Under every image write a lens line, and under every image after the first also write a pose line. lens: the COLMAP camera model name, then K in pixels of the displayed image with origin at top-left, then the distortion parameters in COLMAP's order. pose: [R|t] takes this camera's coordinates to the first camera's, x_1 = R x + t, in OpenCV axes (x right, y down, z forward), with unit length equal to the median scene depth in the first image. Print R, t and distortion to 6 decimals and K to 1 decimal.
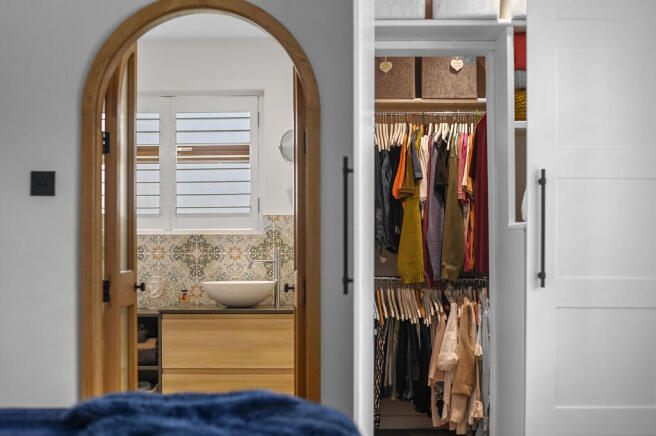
lens RADIAL K [[938.9, 0, 329.6], [0, 938.9, 218.9], [0, 0, 1]] dist [0.025254, 0.000000]
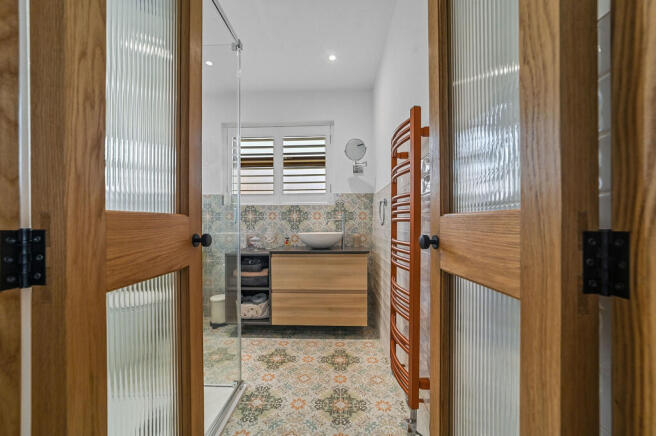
lens RADIAL K [[258.1, 0, 324.3], [0, 258.1, 215.6], [0, 0, 1]] dist [0.000116, -0.000005]
pose [[0.999159, -0.000406, -0.041001, -0.069042], [0.000305, 0.999997, -0.002471, 0.037225], [0.041002, 0.002456, 0.999156, 0.537874]]
